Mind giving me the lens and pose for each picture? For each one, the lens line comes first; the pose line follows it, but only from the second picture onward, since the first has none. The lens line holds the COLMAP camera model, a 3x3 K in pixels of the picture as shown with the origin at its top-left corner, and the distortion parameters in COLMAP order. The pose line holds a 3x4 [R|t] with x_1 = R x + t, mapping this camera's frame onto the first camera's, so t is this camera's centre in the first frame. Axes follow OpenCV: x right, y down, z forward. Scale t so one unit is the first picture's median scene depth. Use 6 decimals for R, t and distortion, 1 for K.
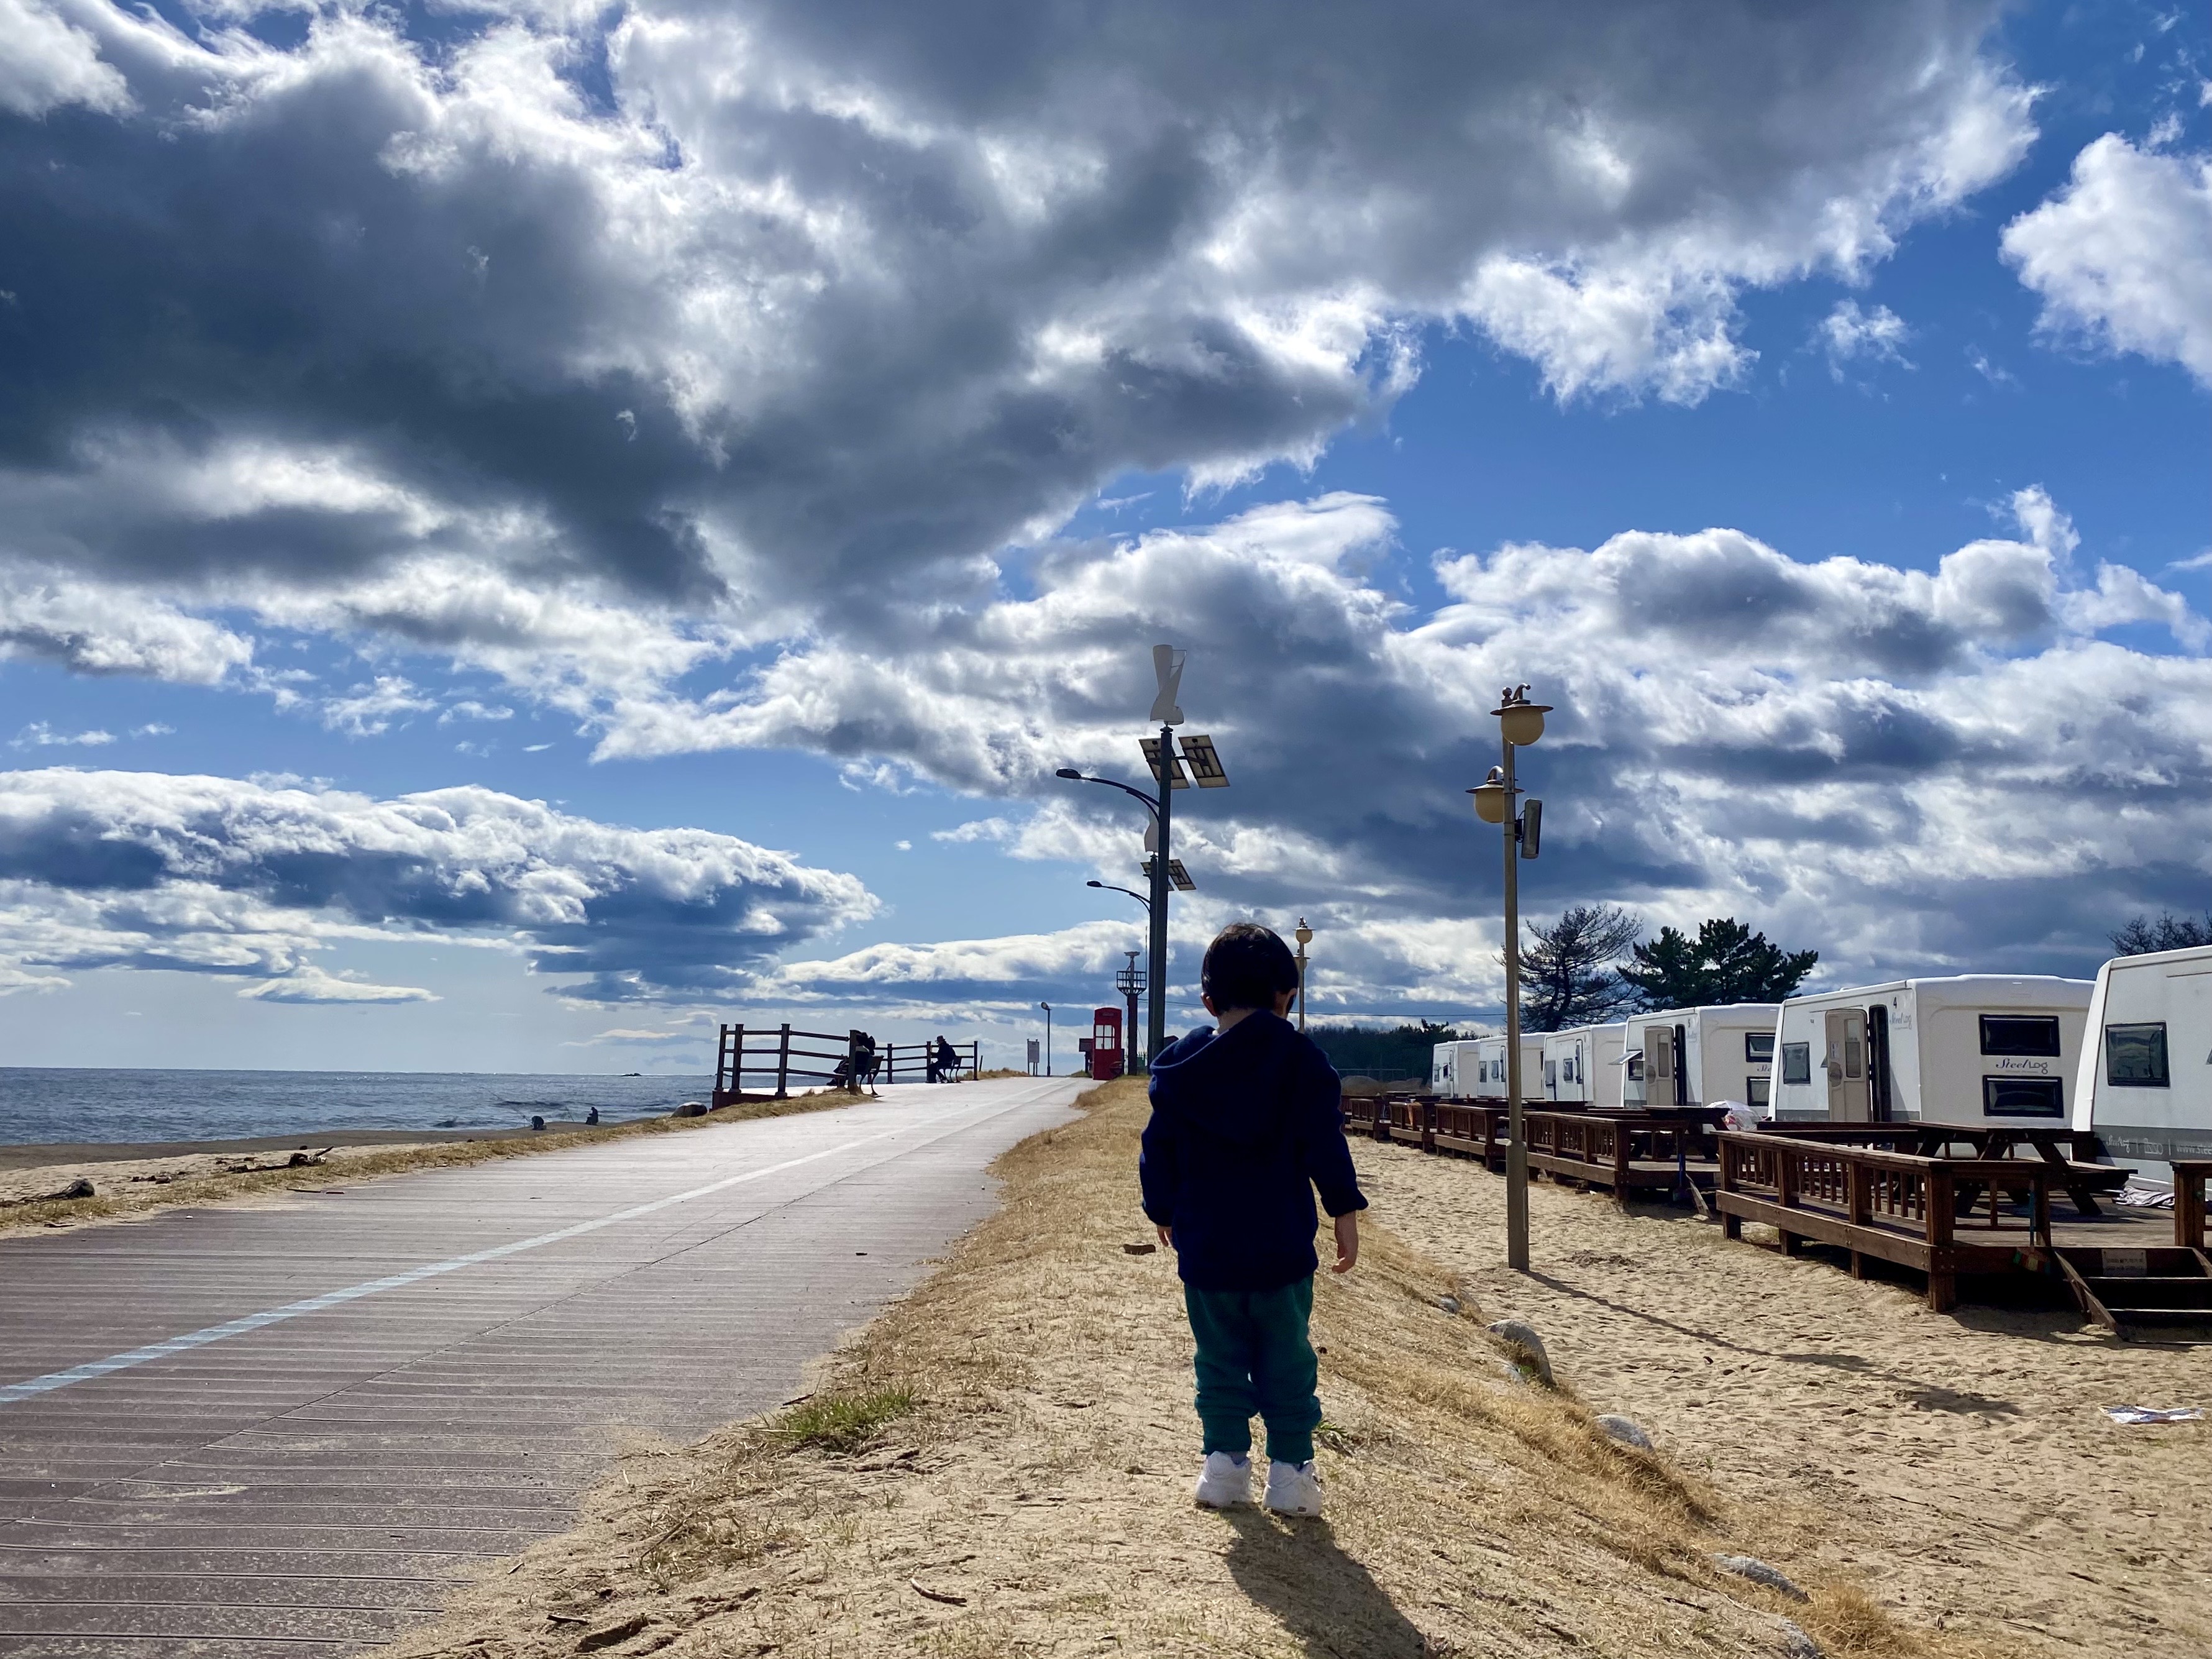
lens RADIAL K [[1783.2, 0, 1106.0], [0, 1783.2, 829.5], [0, 0, 1]] dist [-0.037194, -0.001582]
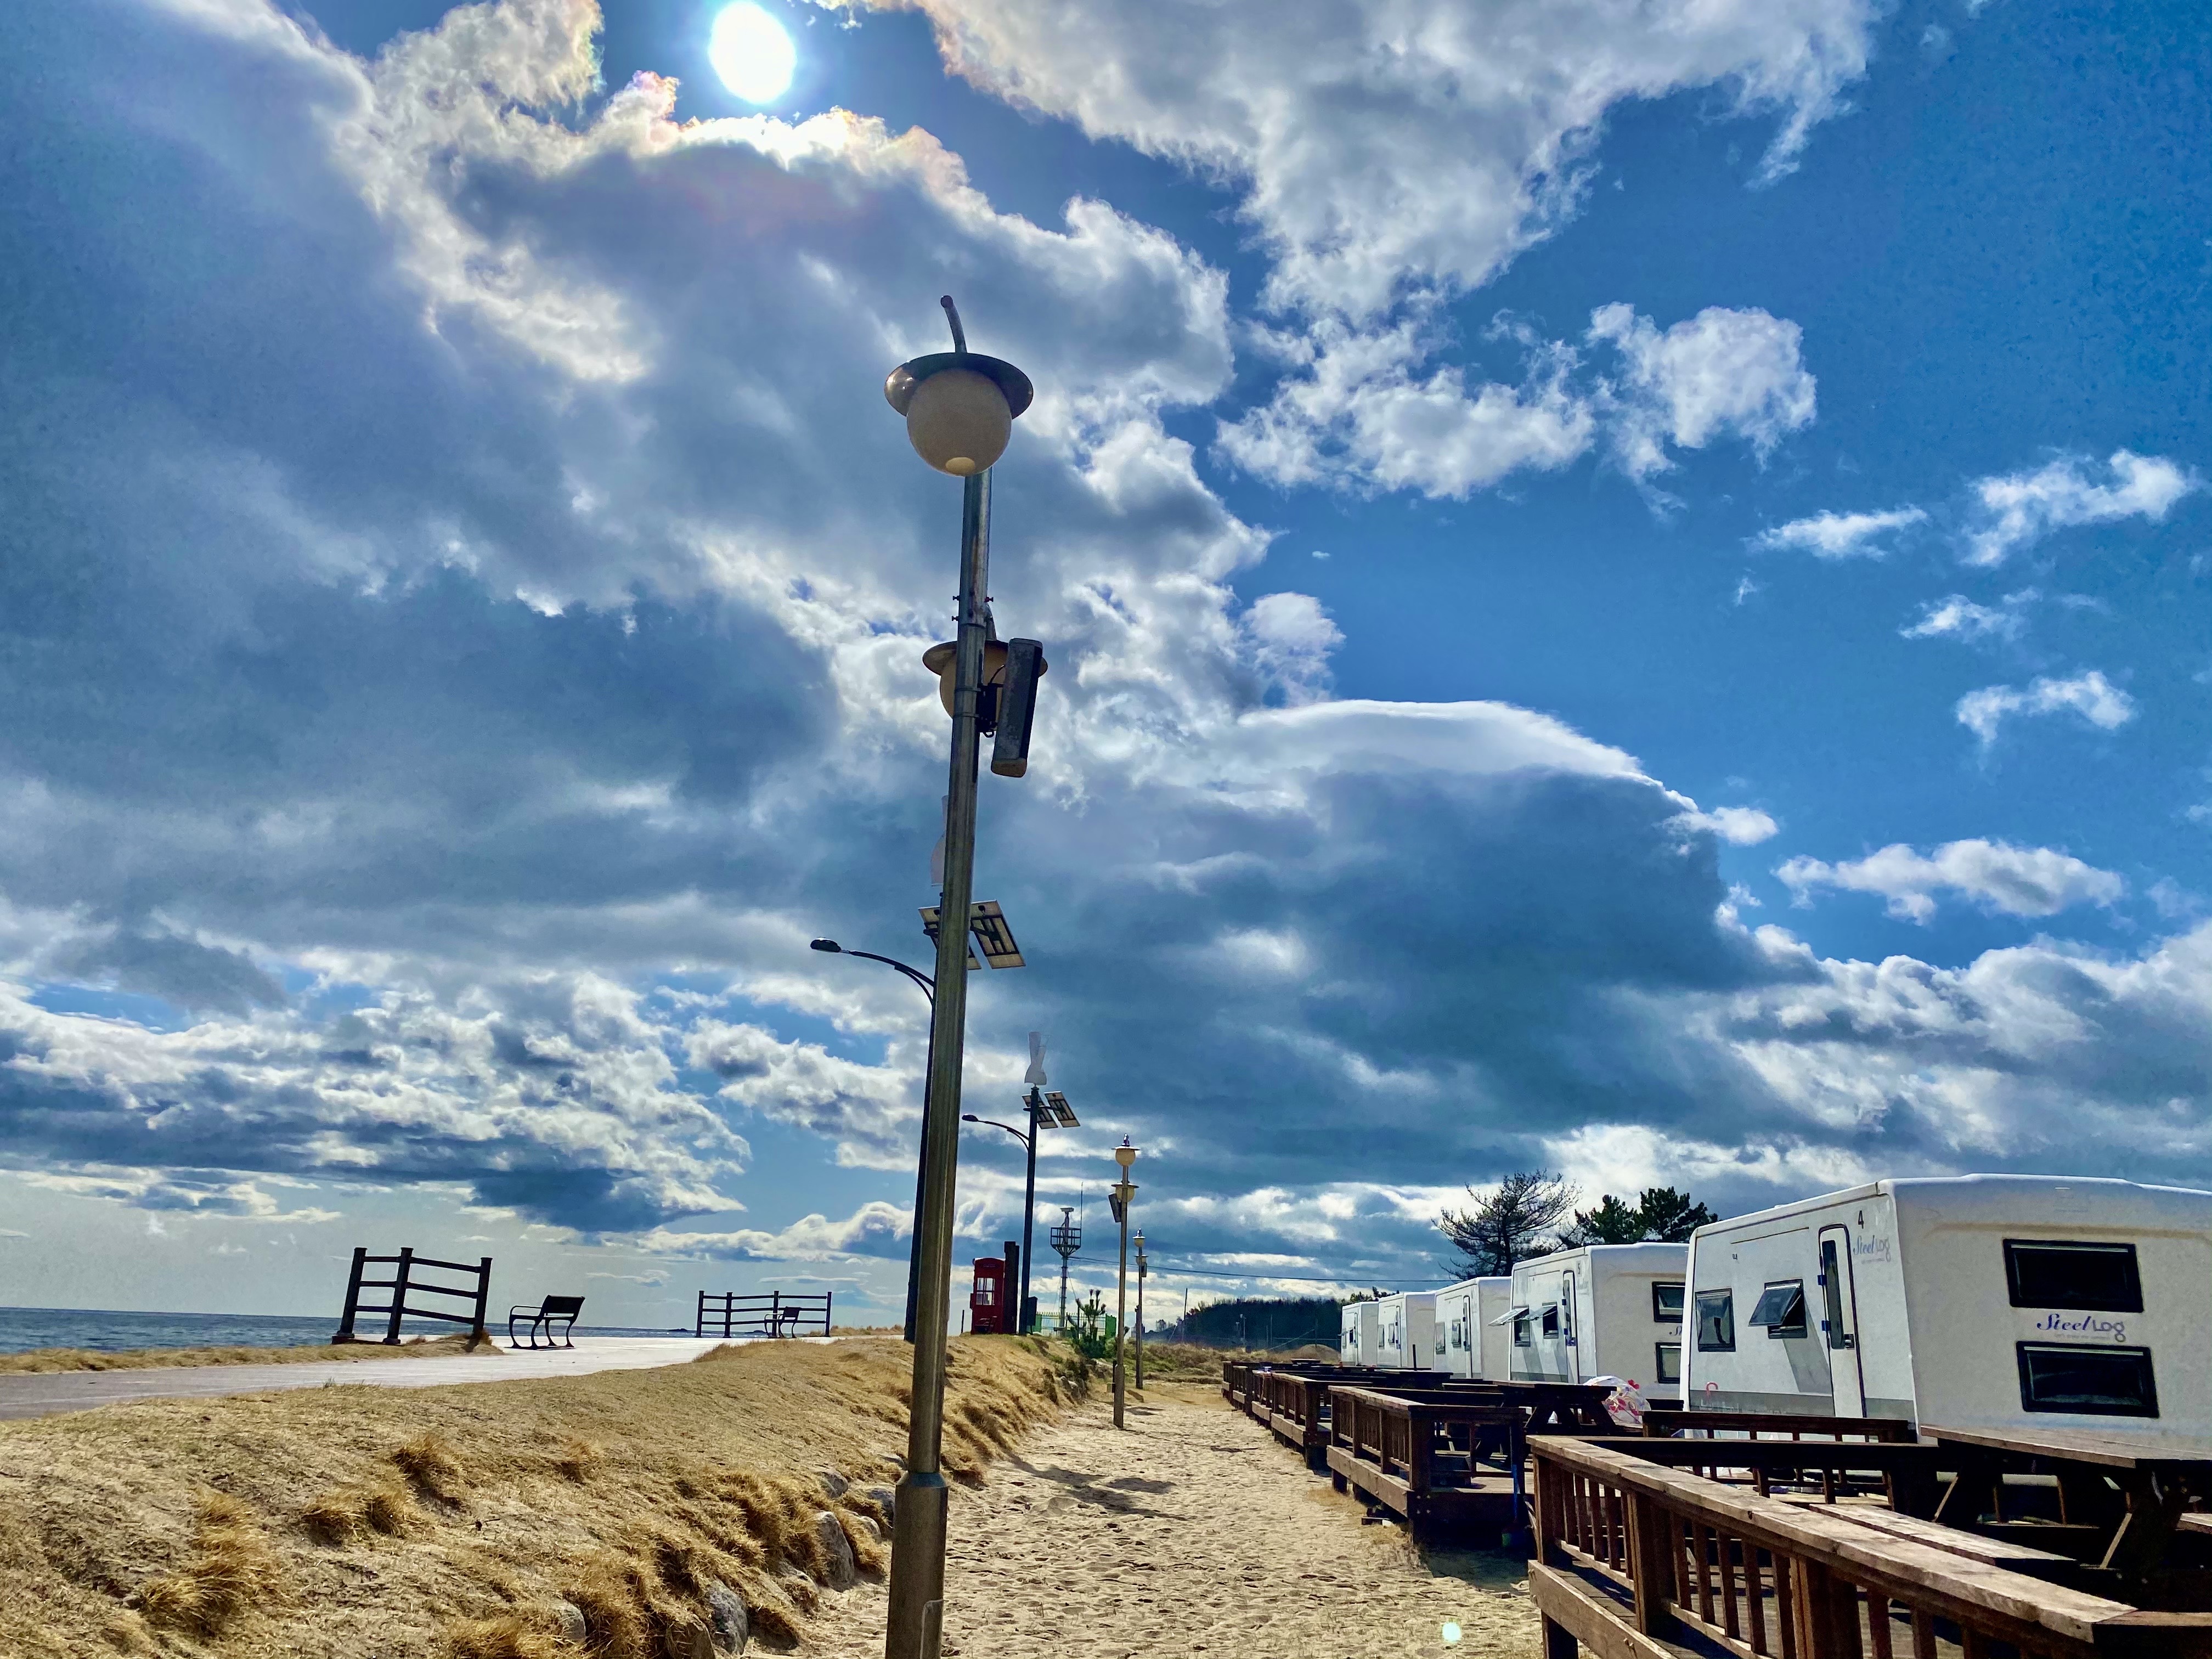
lens RADIAL K [[1675.6, 0, 1106.0], [0, 1675.6, 829.5], [0, 0, 1]] dist [-0.000916, 0.002443]
pose [[0.999665, 0.022785, 0.012279, 0.099793], [-0.020565, 0.987267, -0.157735, 0.036195], [-0.015716, 0.157429, 0.987405, 0.235546]]
